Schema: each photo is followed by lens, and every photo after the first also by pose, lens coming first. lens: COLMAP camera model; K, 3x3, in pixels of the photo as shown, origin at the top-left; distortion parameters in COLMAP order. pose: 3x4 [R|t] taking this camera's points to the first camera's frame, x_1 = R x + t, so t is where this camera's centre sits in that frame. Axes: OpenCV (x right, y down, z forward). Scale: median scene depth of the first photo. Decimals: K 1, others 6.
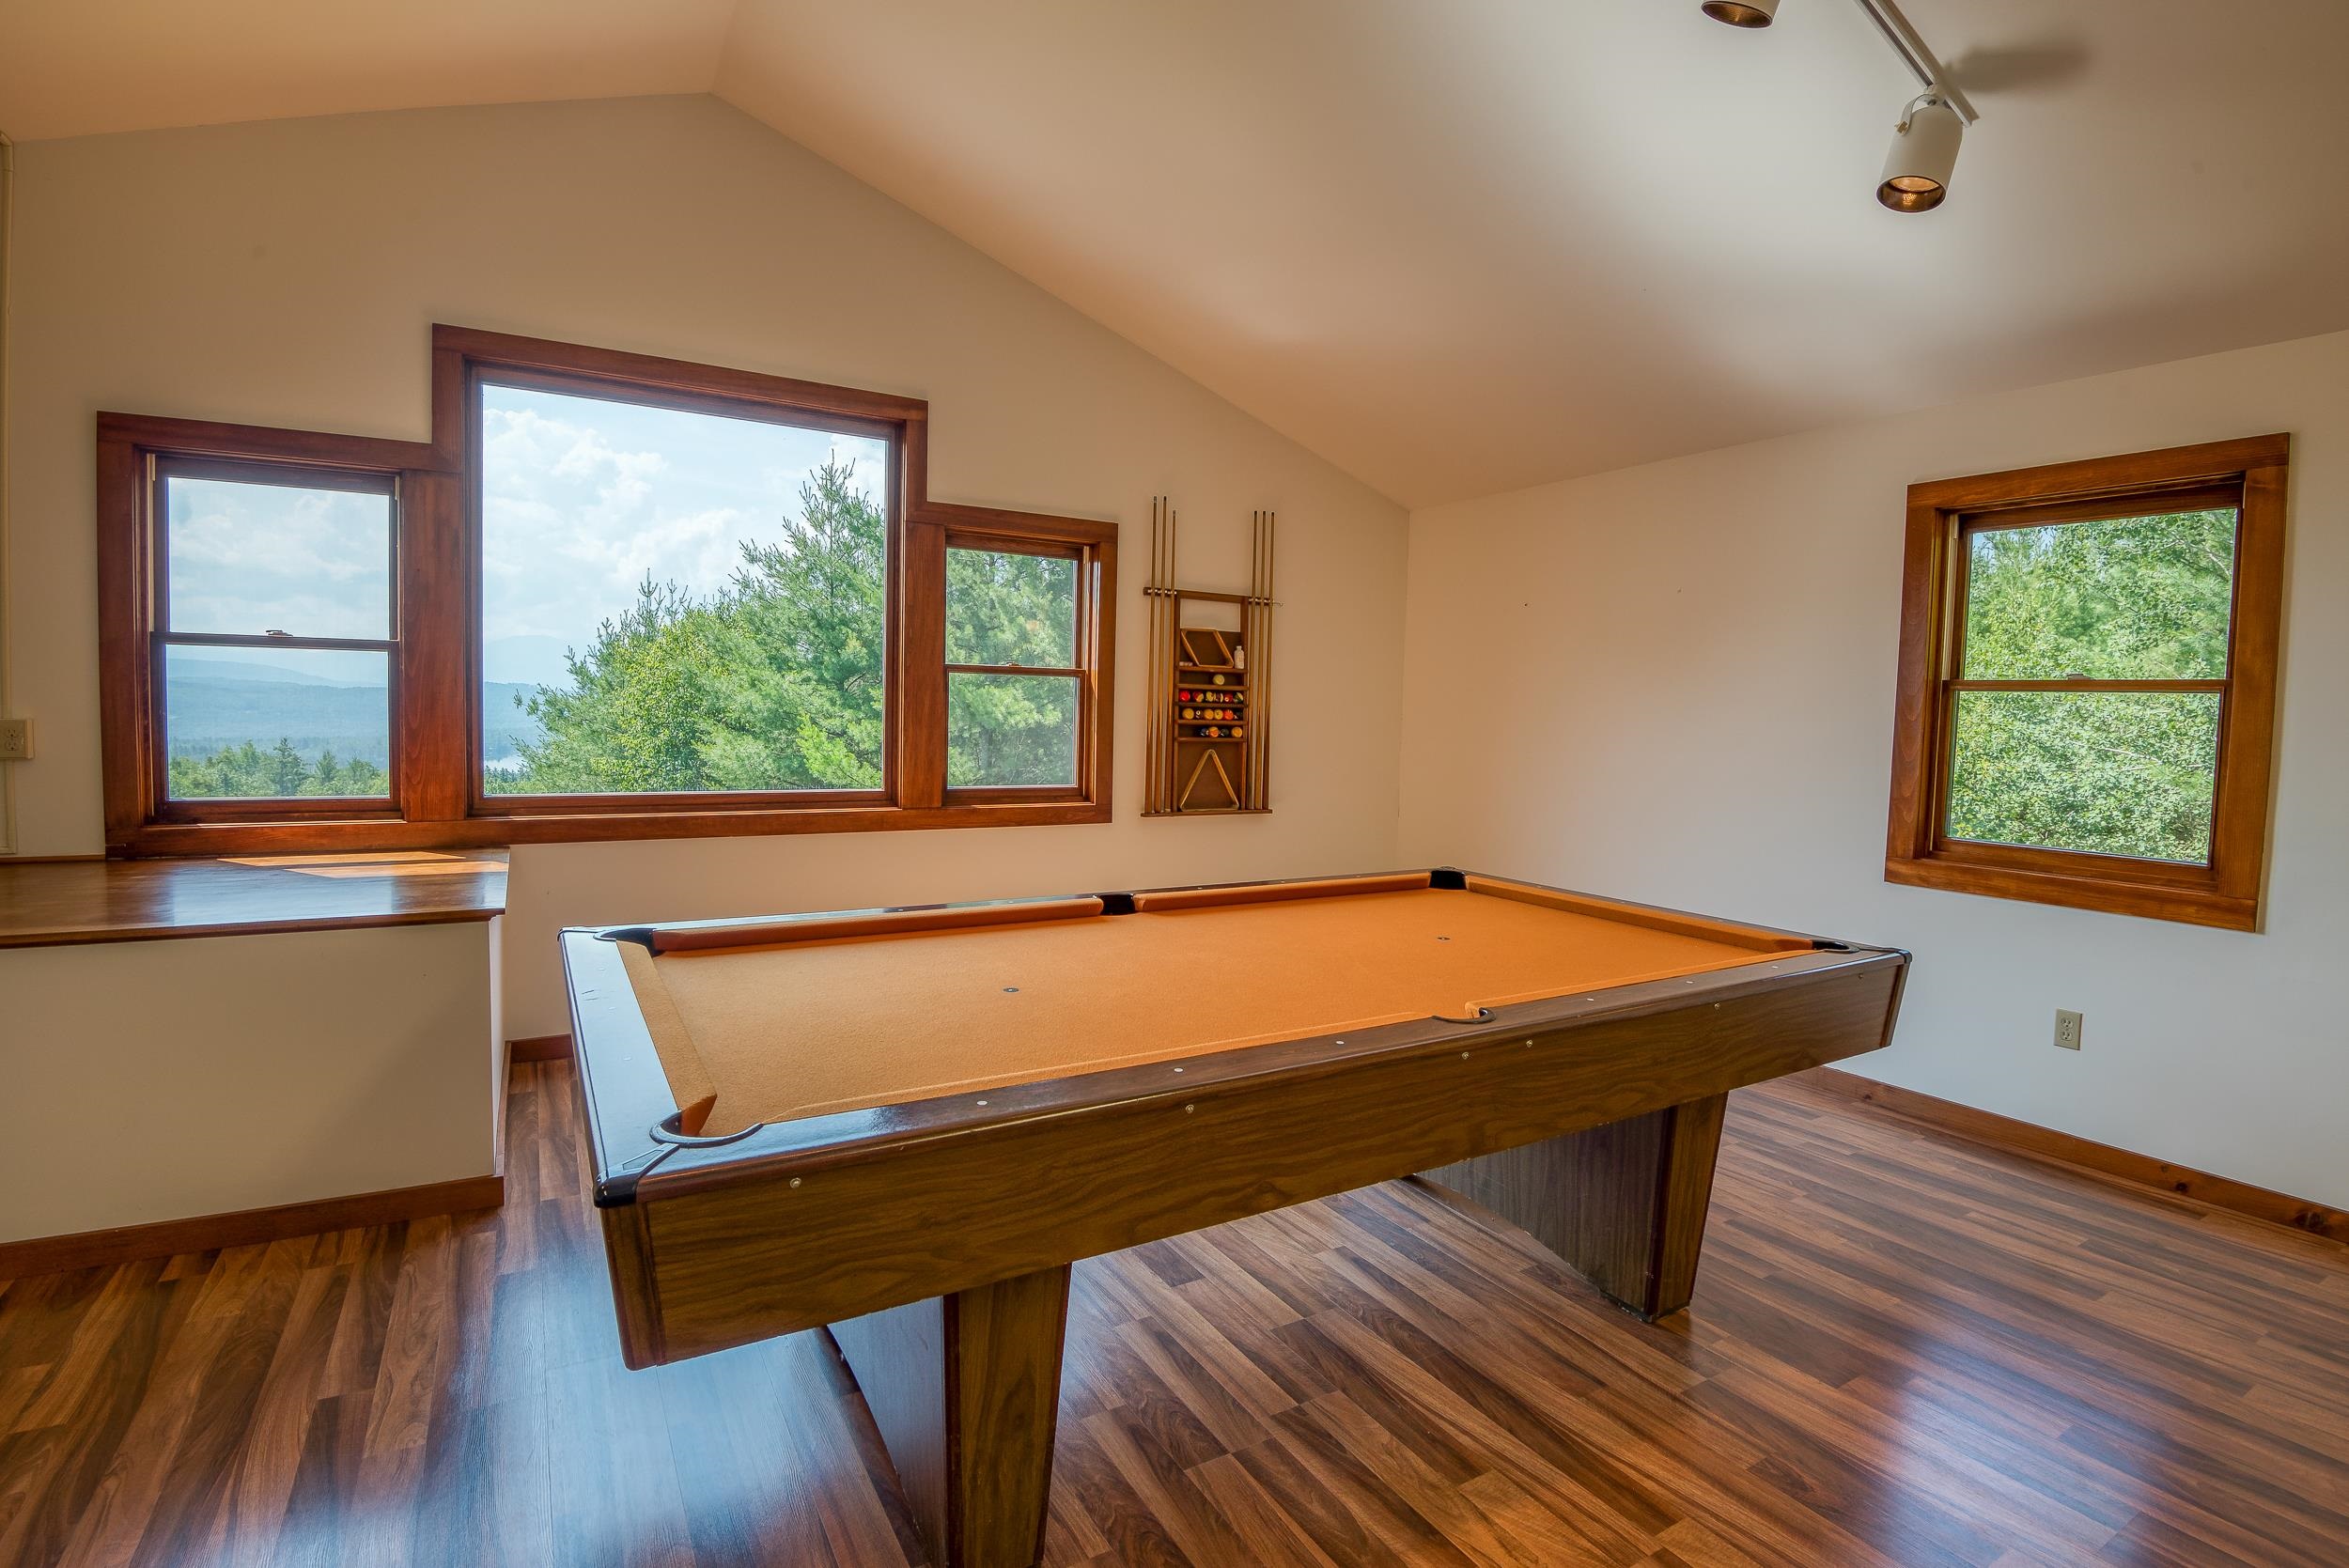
lens RADIAL K [[1110.3, 0, 1176.3], [0, 1110.3, 786.5], [0, 0, 1]] dist [-0.023405, -0.009222]
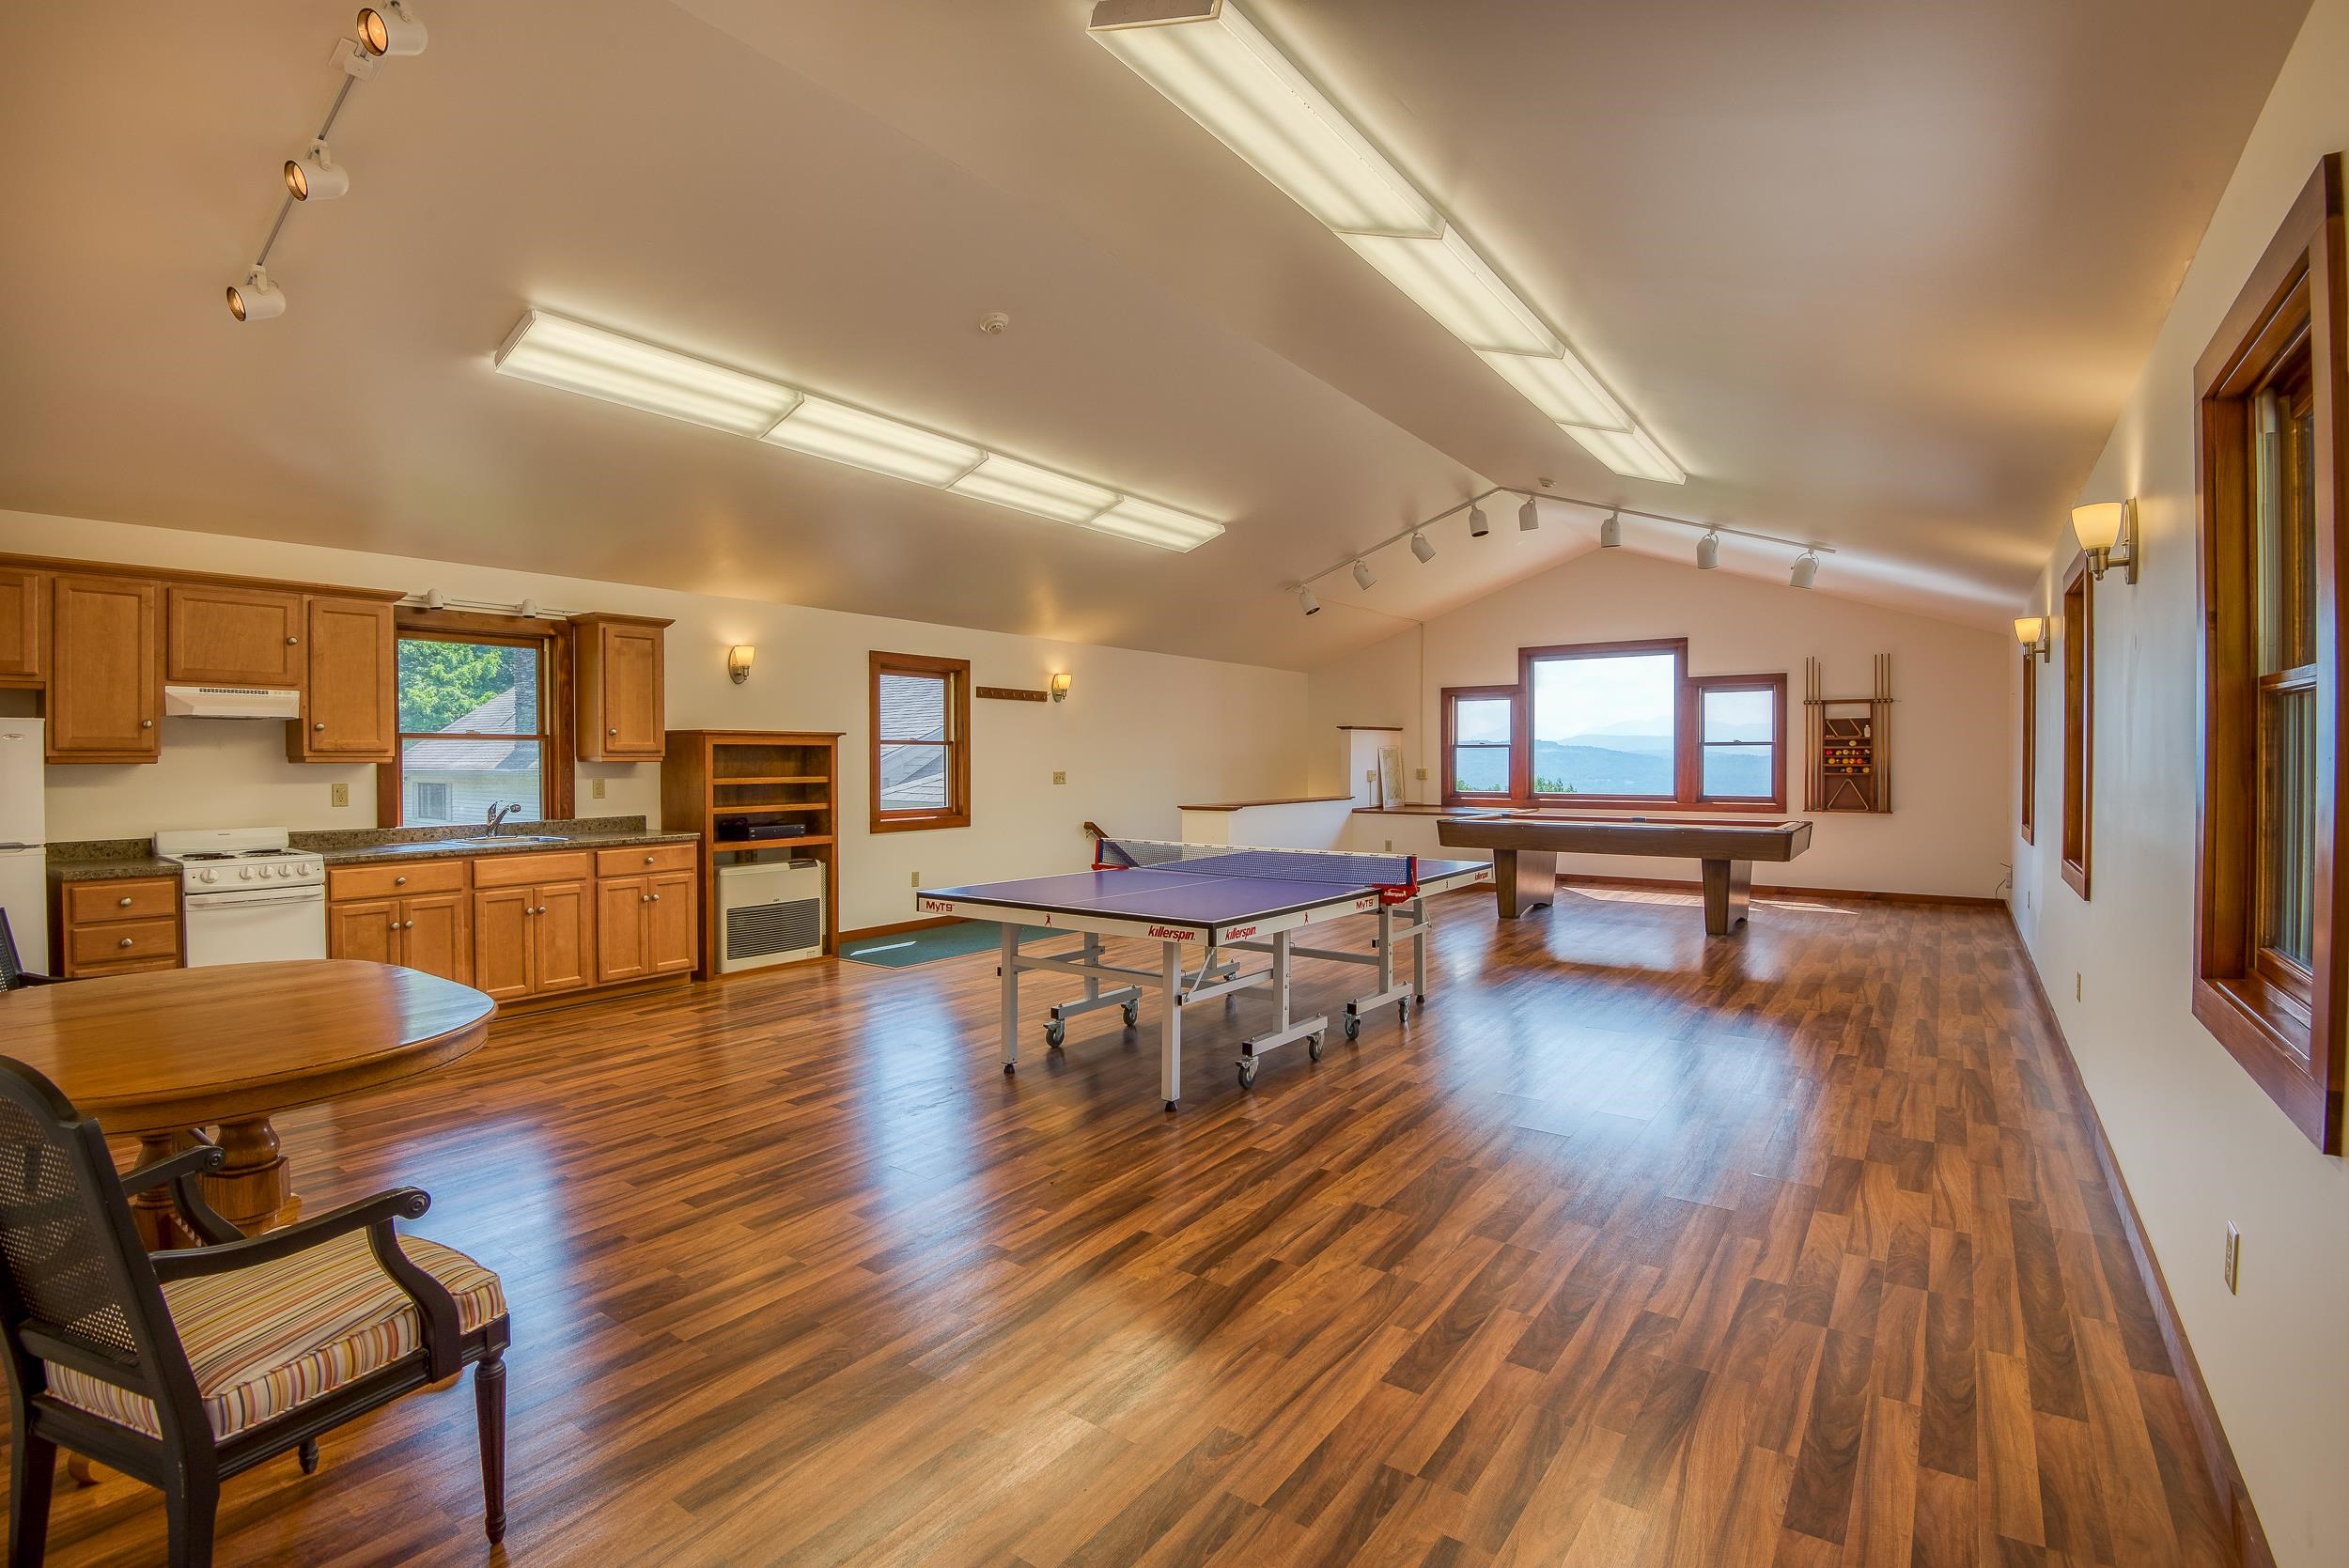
lens RADIAL K [[1110.3, 0, 1173.2], [0, 1110.3, 770.2], [0, 0, 1]] dist [-0.023405, -0.009222]
pose [[0.413657, -0.013181, -0.910338, 1.328064], [-0.044379, 0.998415, -0.034622, 0.072608], [0.909351, 0.054722, 0.412416, -0.900903]]
